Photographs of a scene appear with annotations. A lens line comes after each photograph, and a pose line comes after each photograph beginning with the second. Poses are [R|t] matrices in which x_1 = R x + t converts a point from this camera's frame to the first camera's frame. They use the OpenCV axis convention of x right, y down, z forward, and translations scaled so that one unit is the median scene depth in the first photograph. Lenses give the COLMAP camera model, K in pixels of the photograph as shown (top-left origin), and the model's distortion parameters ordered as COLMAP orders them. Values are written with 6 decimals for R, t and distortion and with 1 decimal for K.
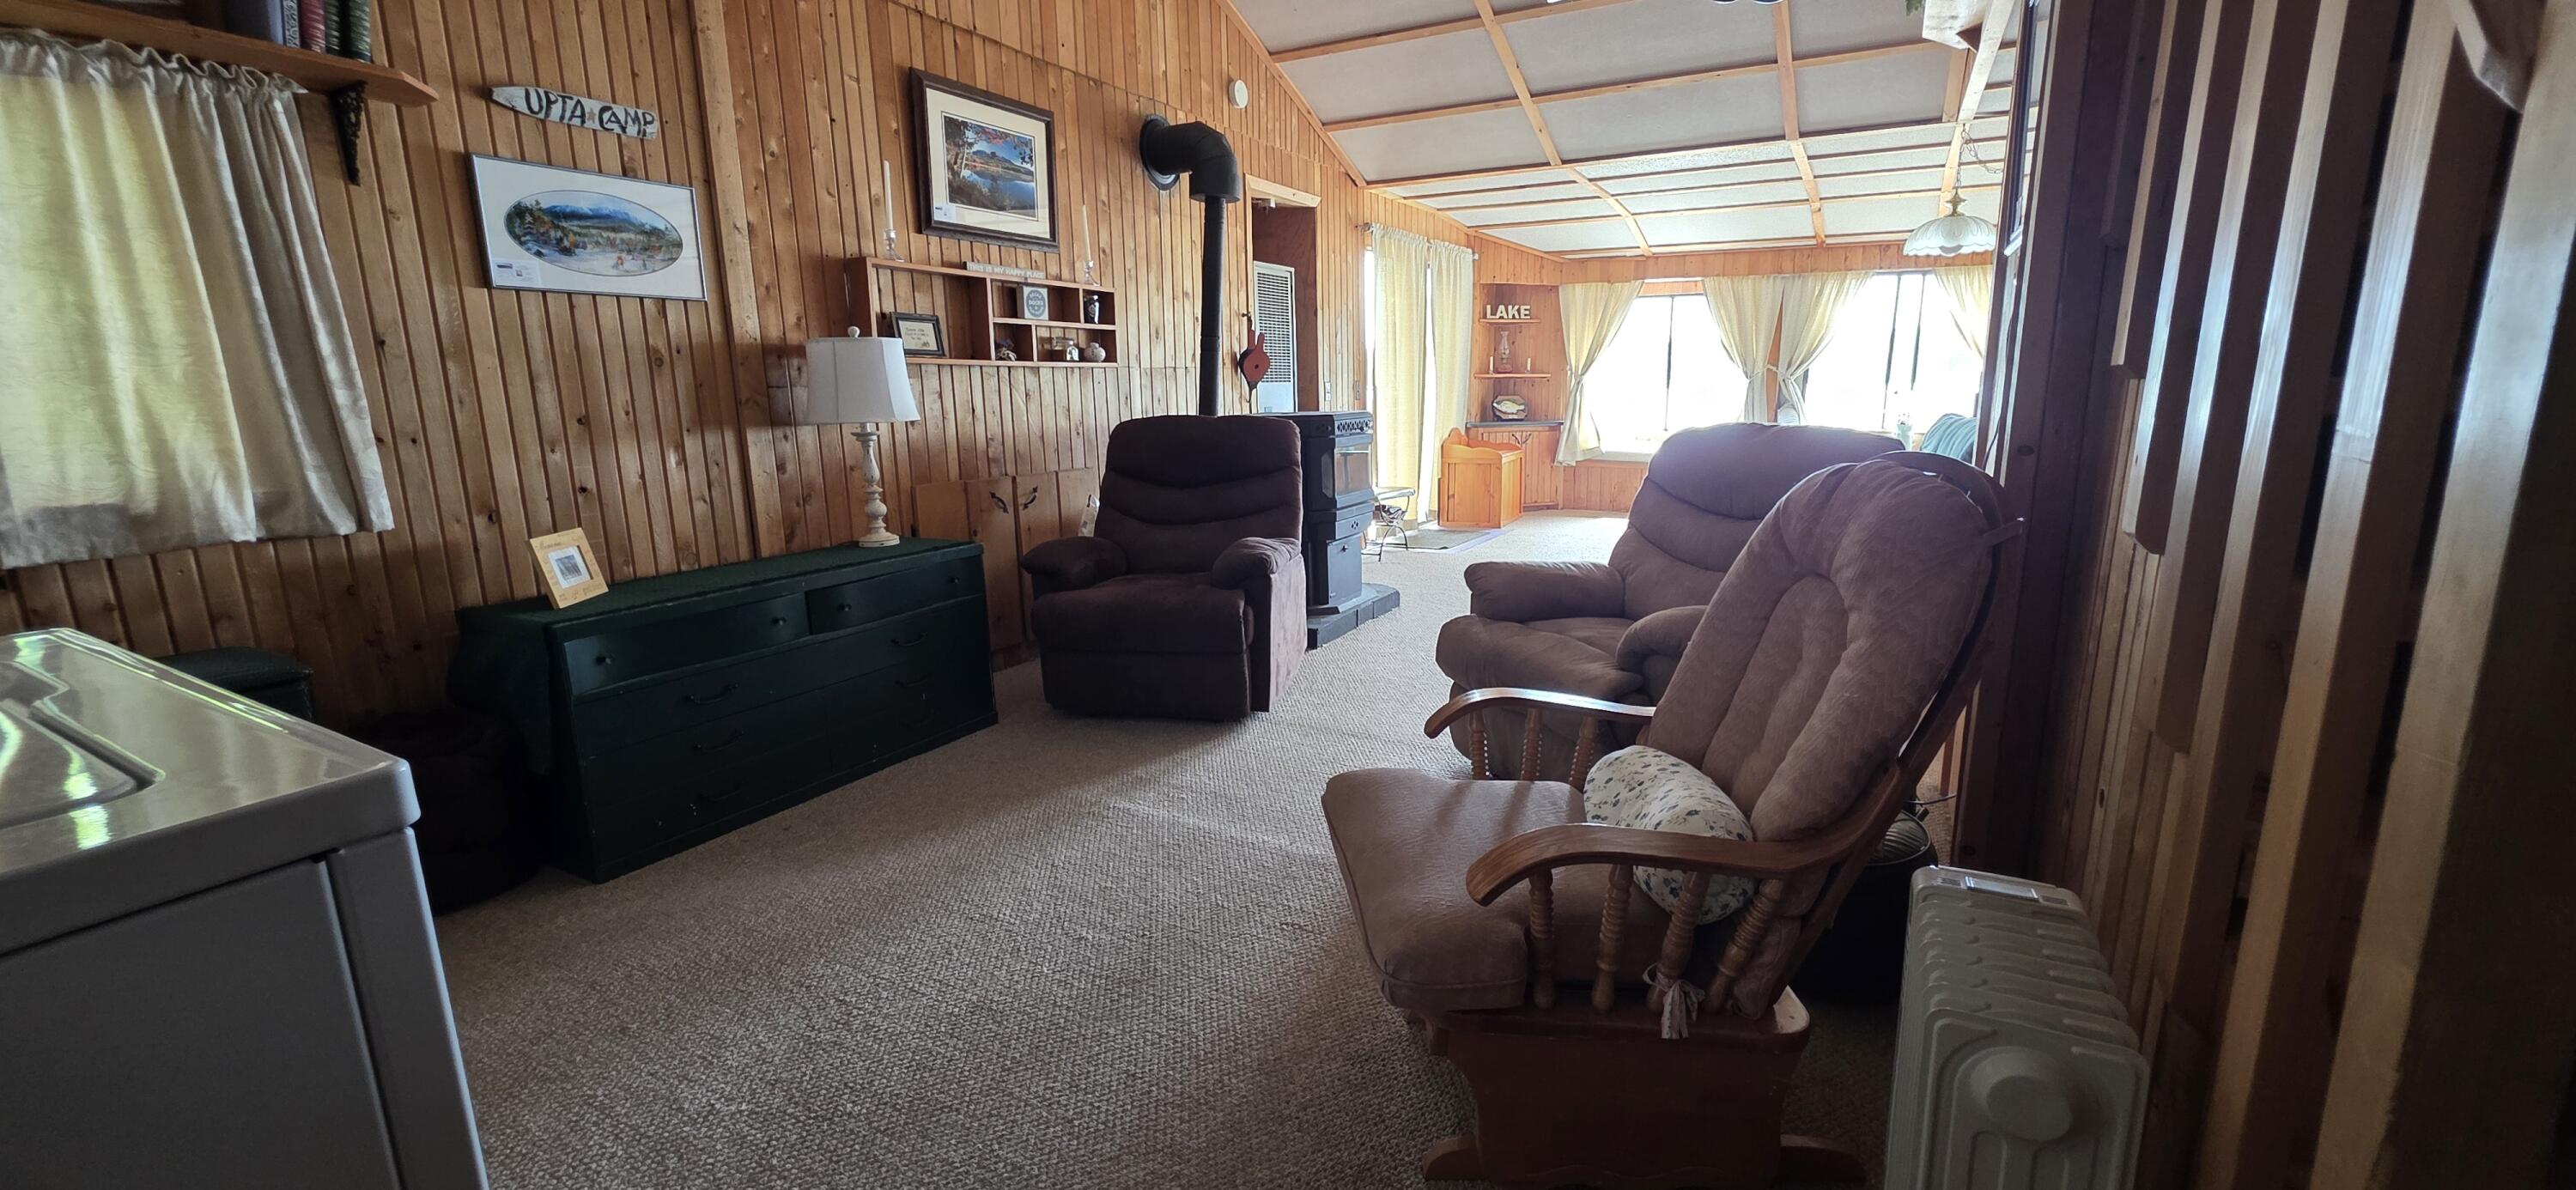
lens RADIAL K [[1030.1, 0, 1287.2], [0, 1030.1, 589.5], [0, 0, 1]] dist [-0.001047, 0.000650]
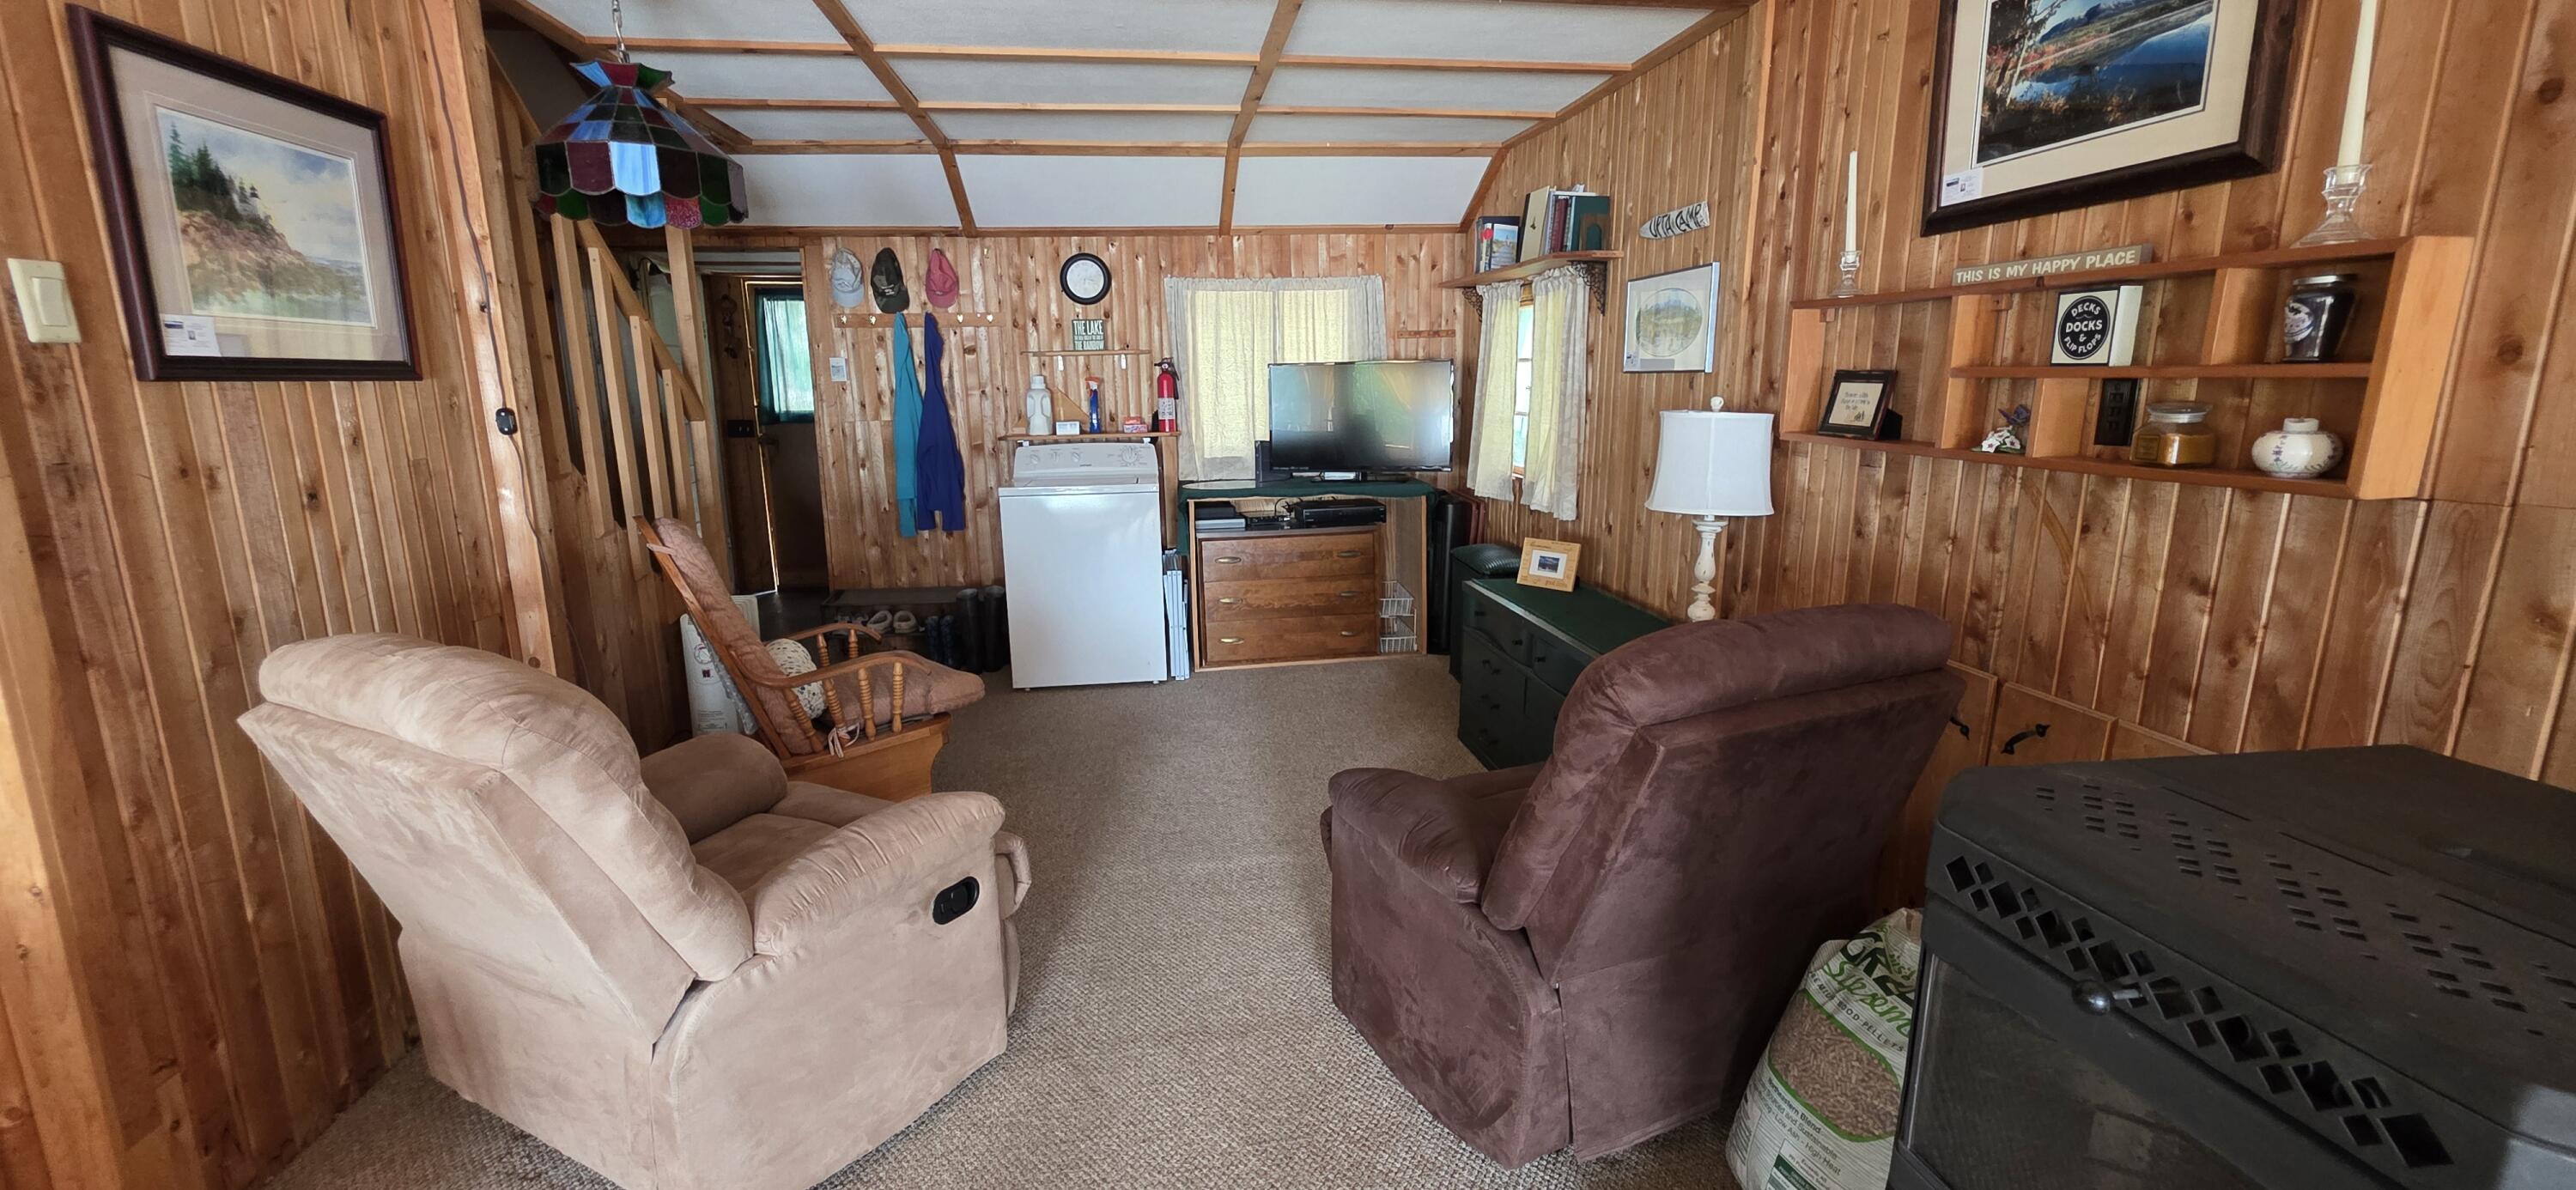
lens RADIAL K [[1030.1, 0, 1284.9], [0, 1030.1, 594.6], [0, 0, 1]] dist [-0.001047, 0.000650]
pose [[-0.794046, 0.139689, -0.591590, 0.316966], [-0.109635, 0.924364, 0.365419, -0.319322], [0.597890, 0.355018, -0.718672, 1.239101]]
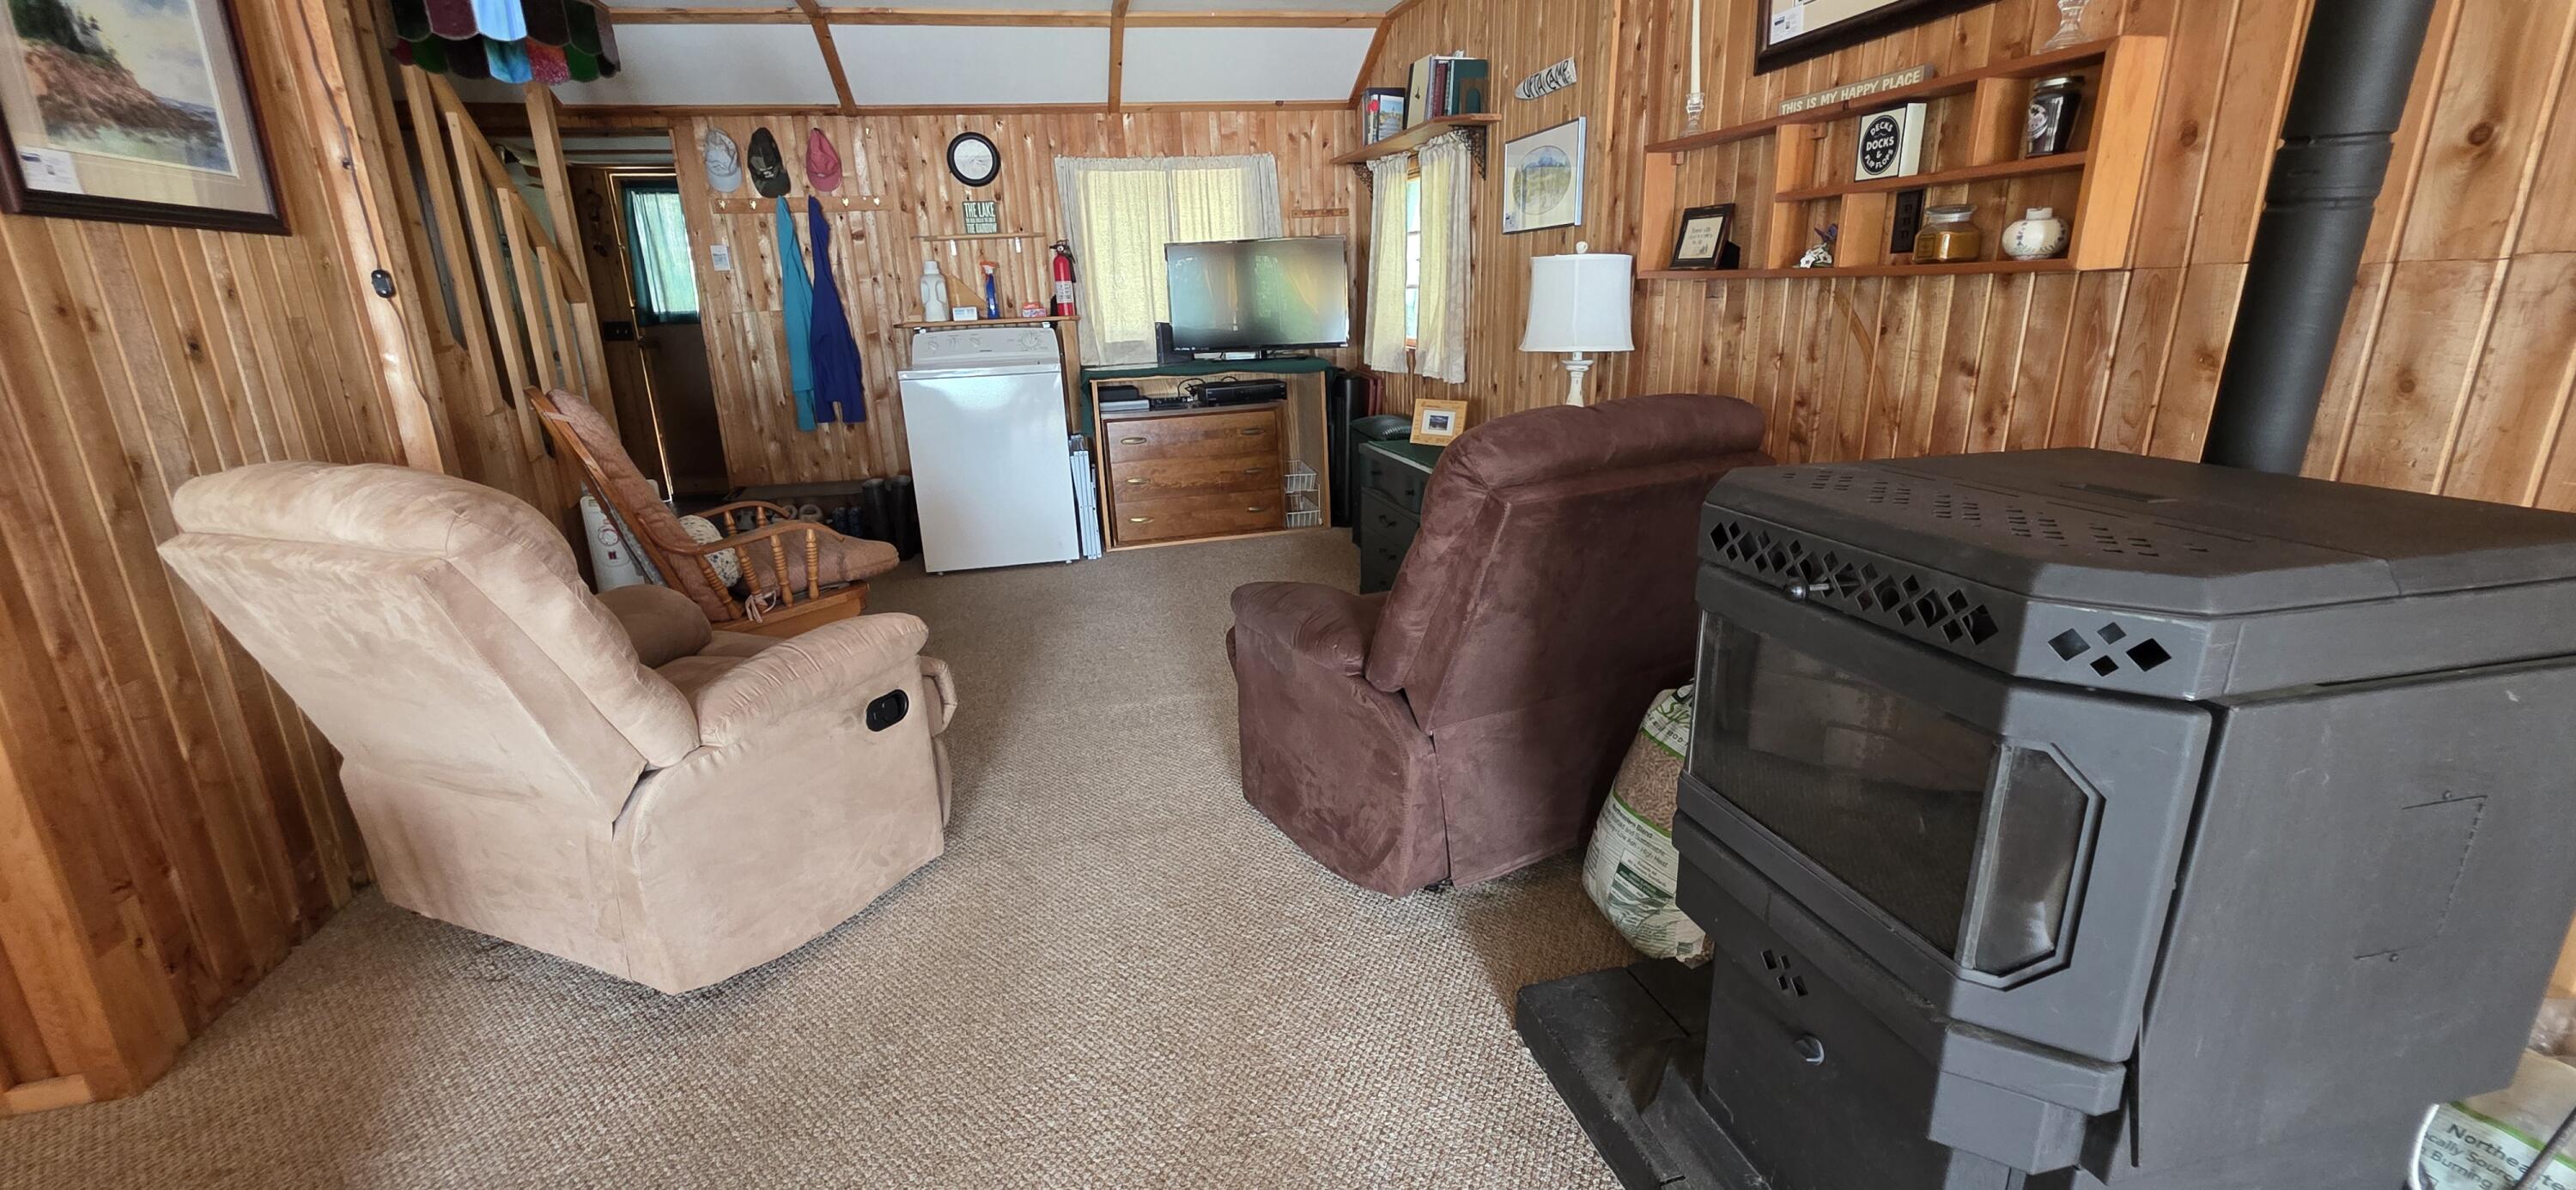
lens RADIAL K [[1030.1, 0, 1284.7], [0, 1030.1, 592.2], [0, 0, 1]] dist [-0.001047, 0.000650]
pose [[-0.736182, 0.220763, -0.639765, 0.346829], [-0.103451, 0.897487, 0.428737, -0.289376], [0.668830, 0.381813, -0.637875, 1.296549]]
